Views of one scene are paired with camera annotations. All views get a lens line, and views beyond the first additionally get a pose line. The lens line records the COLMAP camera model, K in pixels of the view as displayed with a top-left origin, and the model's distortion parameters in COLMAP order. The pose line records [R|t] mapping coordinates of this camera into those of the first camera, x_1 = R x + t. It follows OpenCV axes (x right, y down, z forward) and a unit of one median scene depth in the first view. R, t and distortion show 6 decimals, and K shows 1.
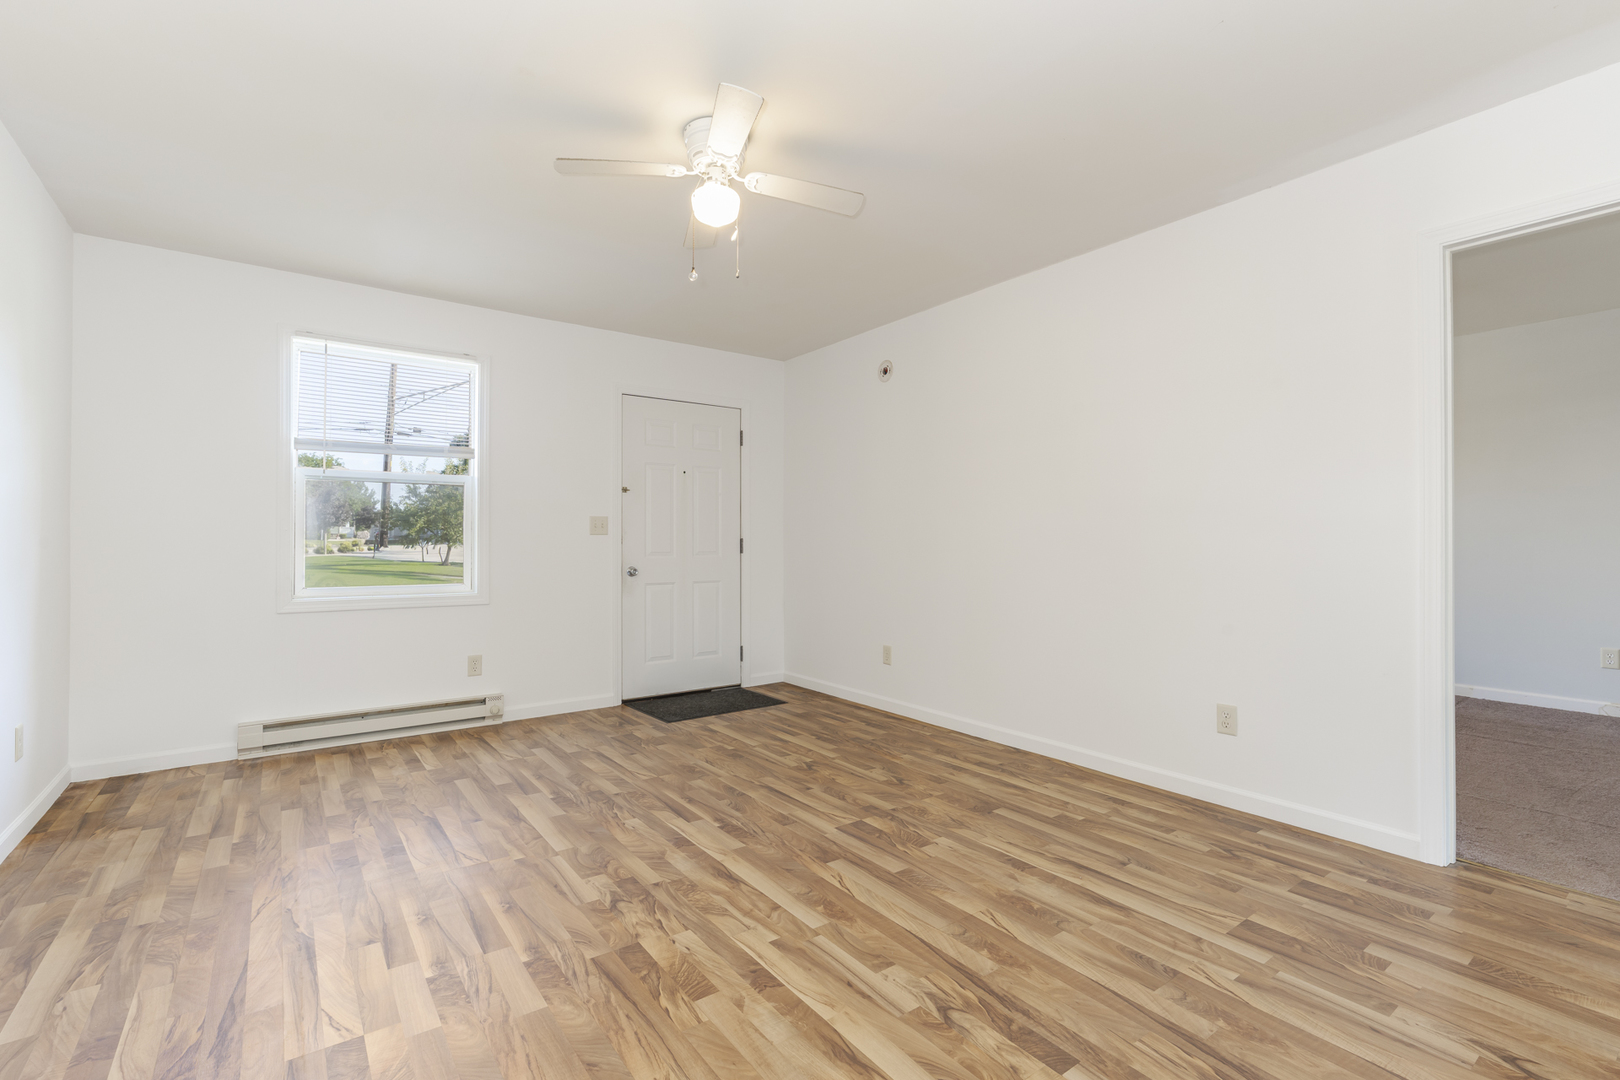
lens RADIAL K [[716.4, 0, 839.0], [0, 716.4, 564.5], [0, 0, 1]] dist [-0.005905, 0.000019]
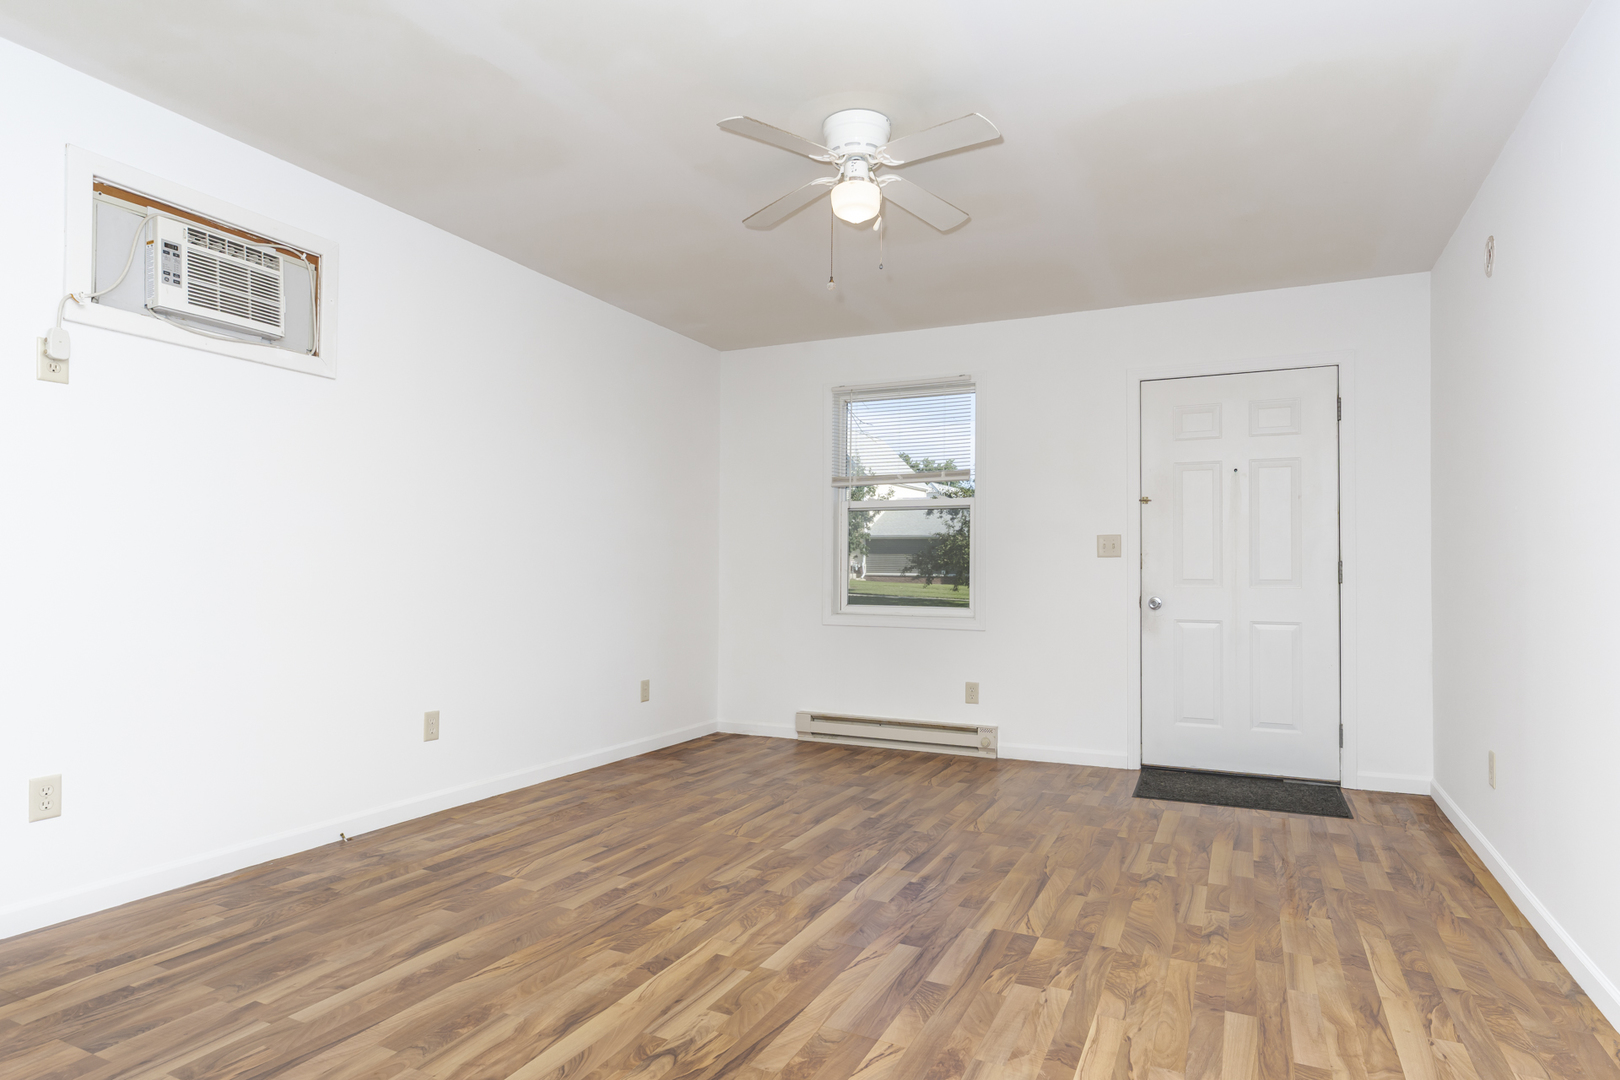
lens RADIAL K [[922.3, 0, 812.4], [0, 922.3, 553.3], [0, 0, 1]] dist [-0.001534, 0.000271]
pose [[0.454412, -0.016856, -0.890632, 0.822606], [-0.029859, 0.998971, -0.034141, 0.001827], [0.890291, 0.042108, 0.453441, 0.366301]]
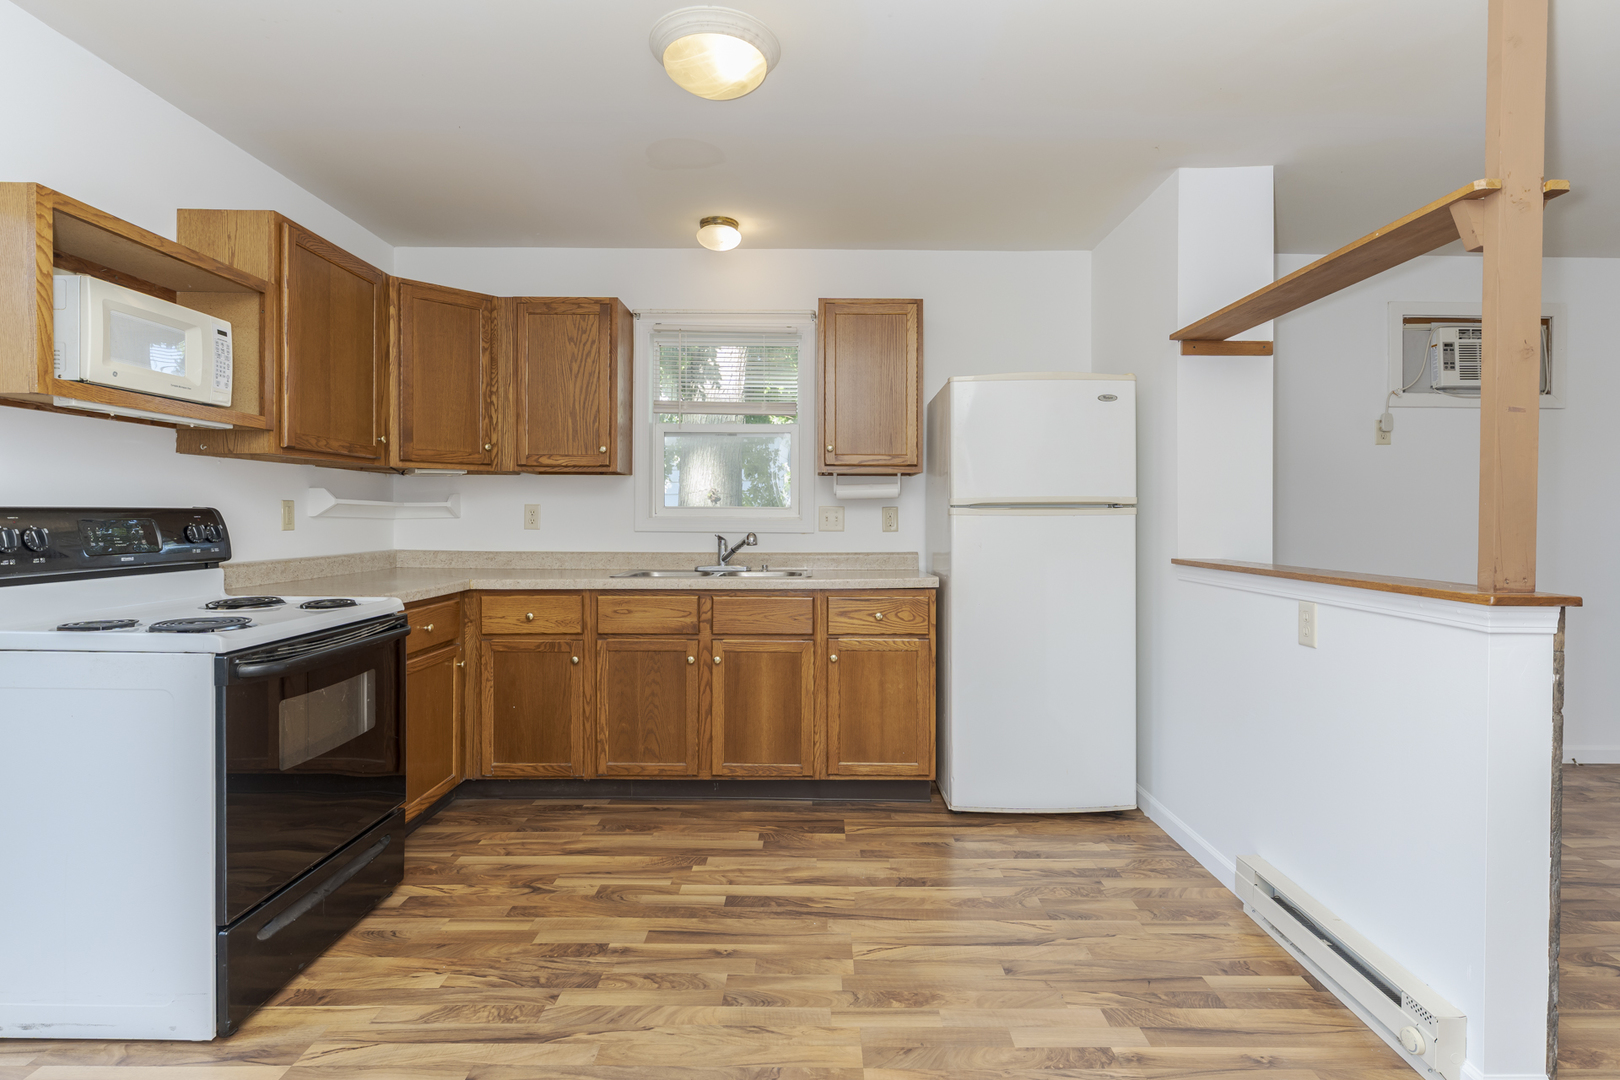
lens RADIAL K [[799.8, 0, 809.8], [0, 799.8, 520.0], [0, 0, 1]] dist [-0.006150, 0.000080]
pose [[-0.609586, -0.006161, -0.792696, 1.368145], [-0.028746, 0.999484, 0.014337, -0.044530], [0.792199, 0.031527, -0.609448, 0.143269]]
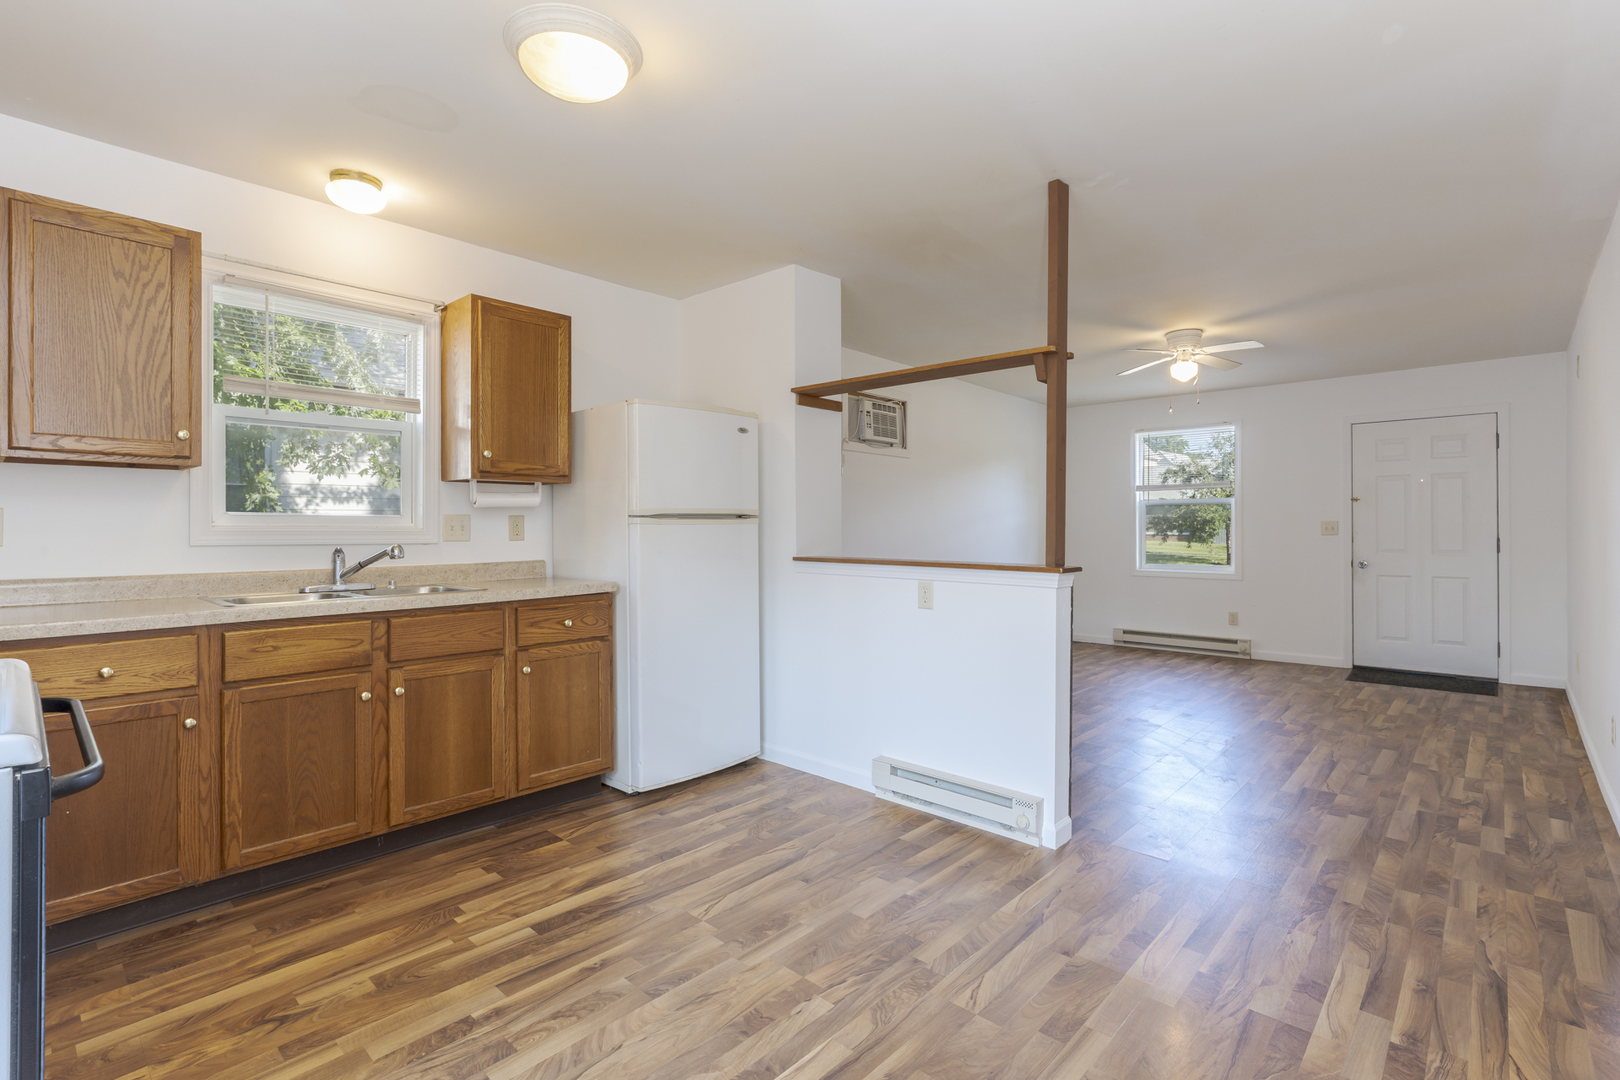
lens RADIAL K [[770.5, 0, 816.7], [0, 770.5, 520.6], [0, 0, 1]] dist [-0.003275, 0.000793]
pose [[0.183184, -0.011653, -0.983010, 1.589704], [-0.026912, 0.999496, -0.016863, -0.033377], [0.982710, 0.029544, 0.182778, -0.351268]]
